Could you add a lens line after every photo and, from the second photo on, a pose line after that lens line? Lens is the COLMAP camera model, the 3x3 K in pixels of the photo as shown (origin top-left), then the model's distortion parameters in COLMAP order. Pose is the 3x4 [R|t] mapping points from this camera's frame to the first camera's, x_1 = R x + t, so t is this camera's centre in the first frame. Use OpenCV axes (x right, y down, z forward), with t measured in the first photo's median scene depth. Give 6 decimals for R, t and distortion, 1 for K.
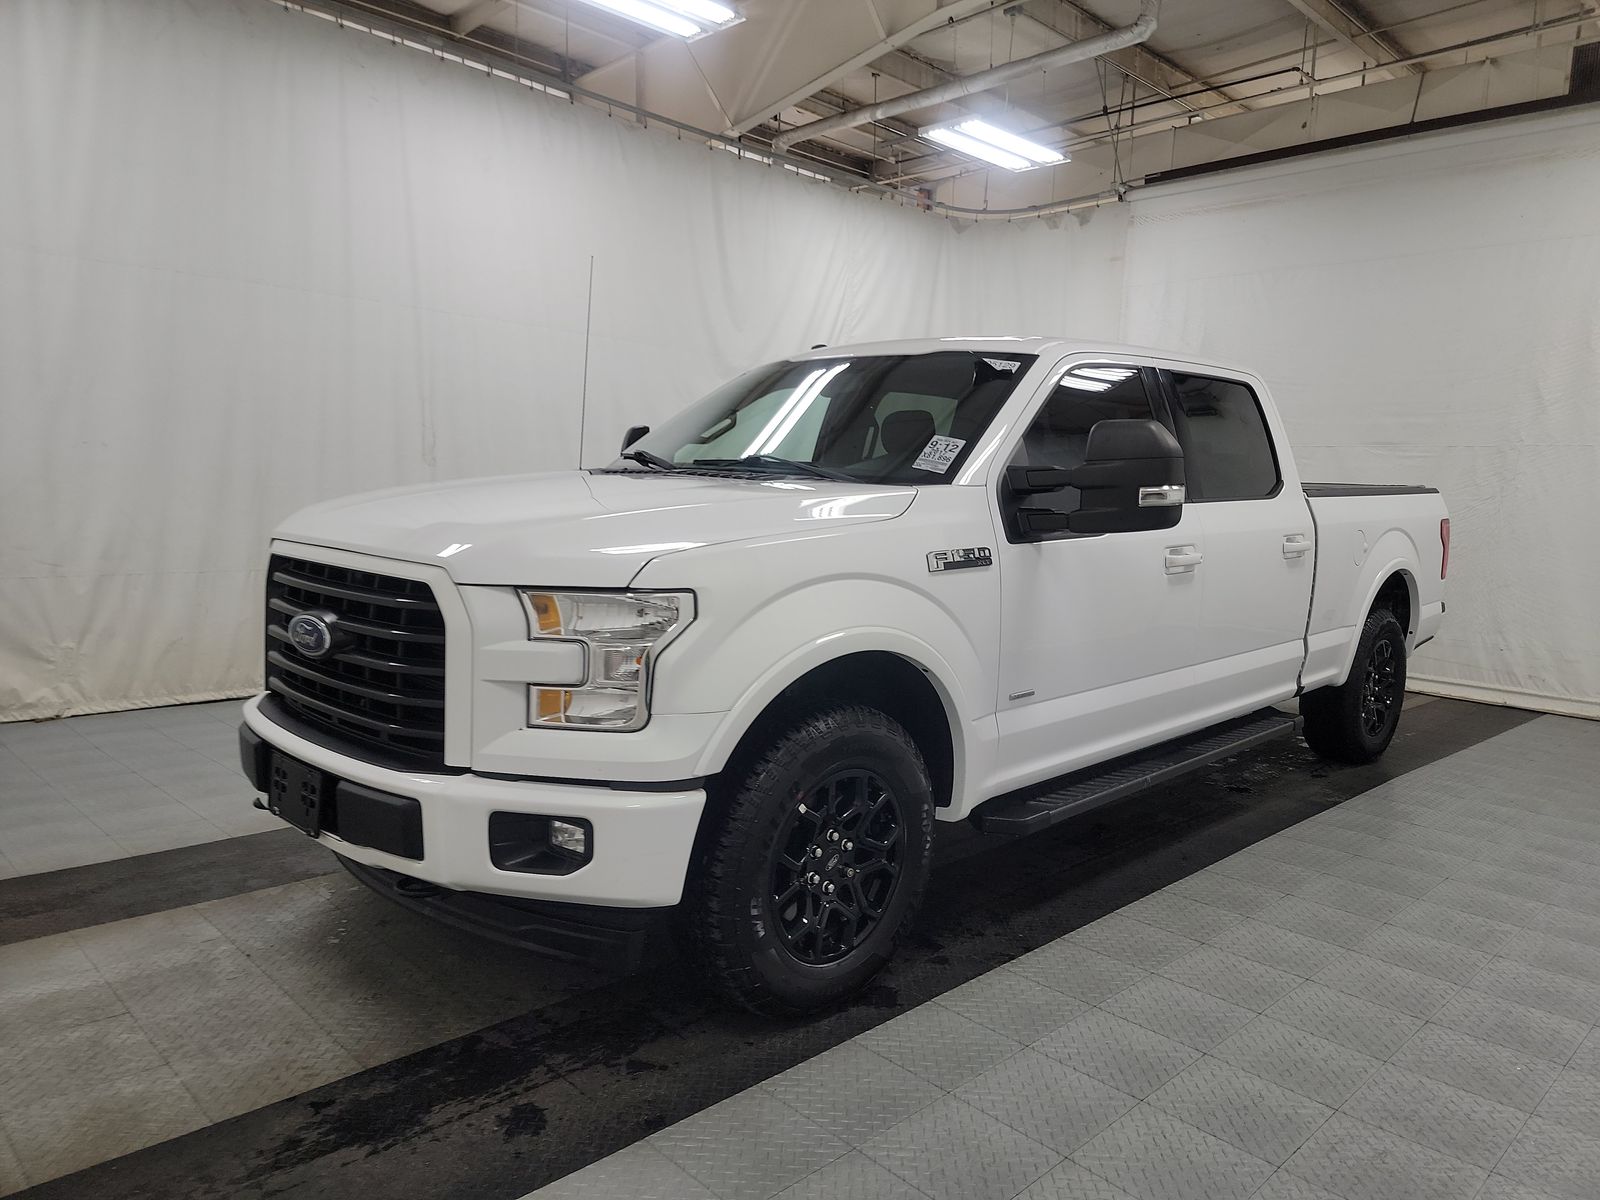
lens RADIAL K [[1134.4, 0, 805.1], [0, 1134.4, 607.7], [0, 0, 1]] dist [0.053743, -0.038331]
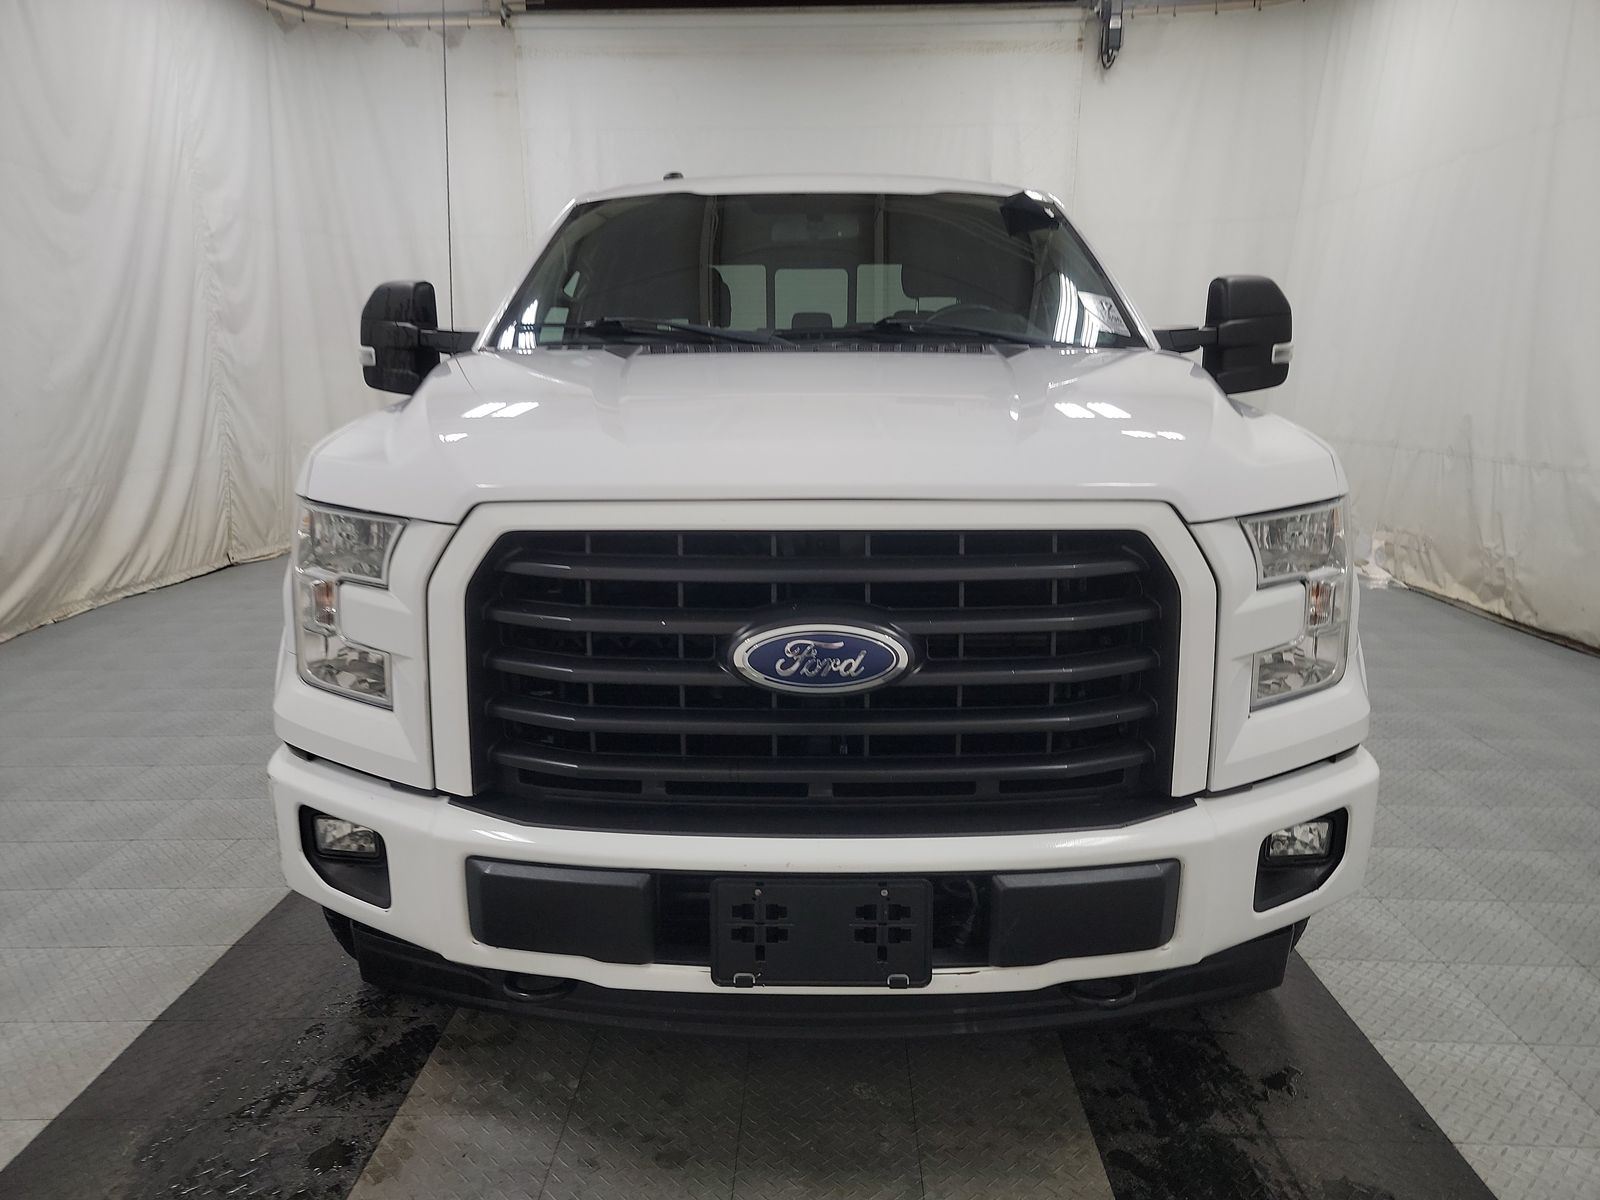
lens RADIAL K [[1134.4, 0, 796.7], [0, 1134.4, 612.3], [0, 0, 1]] dist [0.053743, -0.038331]
pose [[0.716158, -0.186385, 0.672591, -0.837844], [0.106962, 0.981608, 0.158127, -0.090274], [-0.689694, -0.041302, 0.722922, 0.625632]]
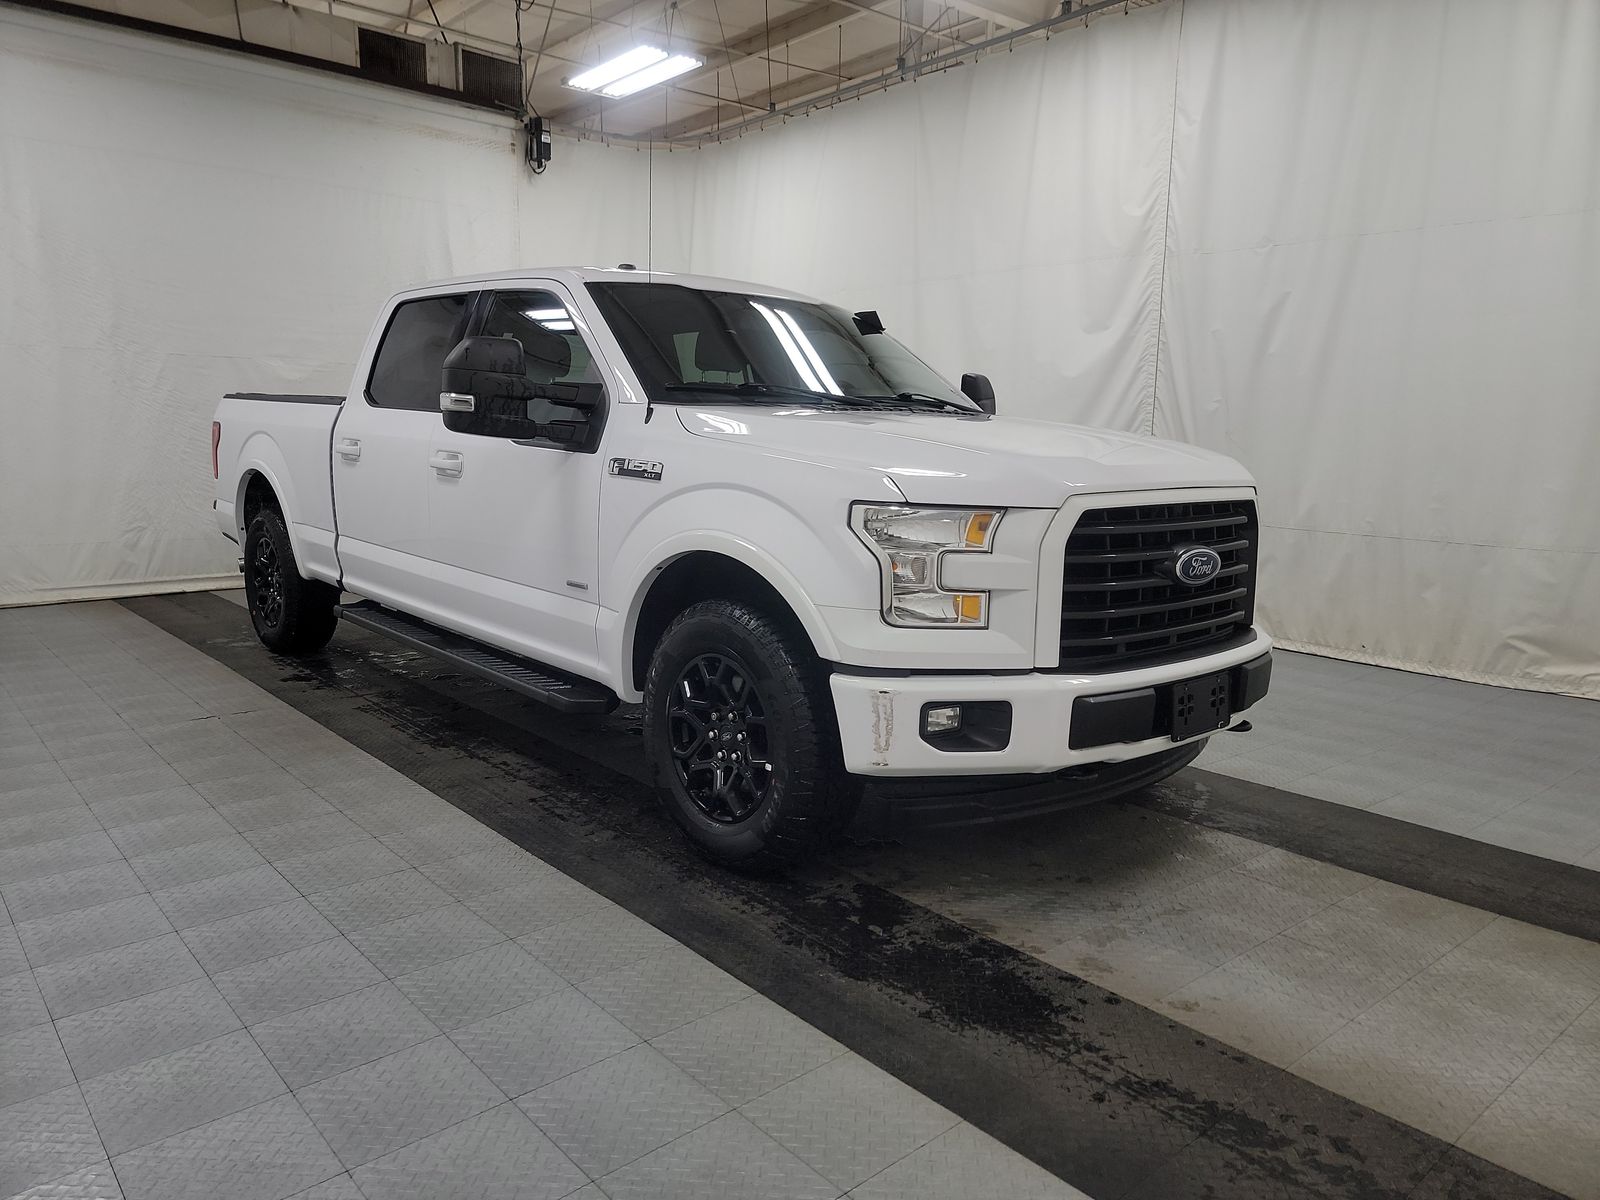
lens RADIAL K [[1134.4, 0, 809.2], [0, 1134.4, 592.9], [0, 0, 1]] dist [0.053743, -0.038331]
pose [[0.047525, -0.176893, 0.983082, -1.617698], [0.094535, 0.980573, 0.171871, -0.186573], [-0.994386, 0.084768, 0.063324, 1.356741]]
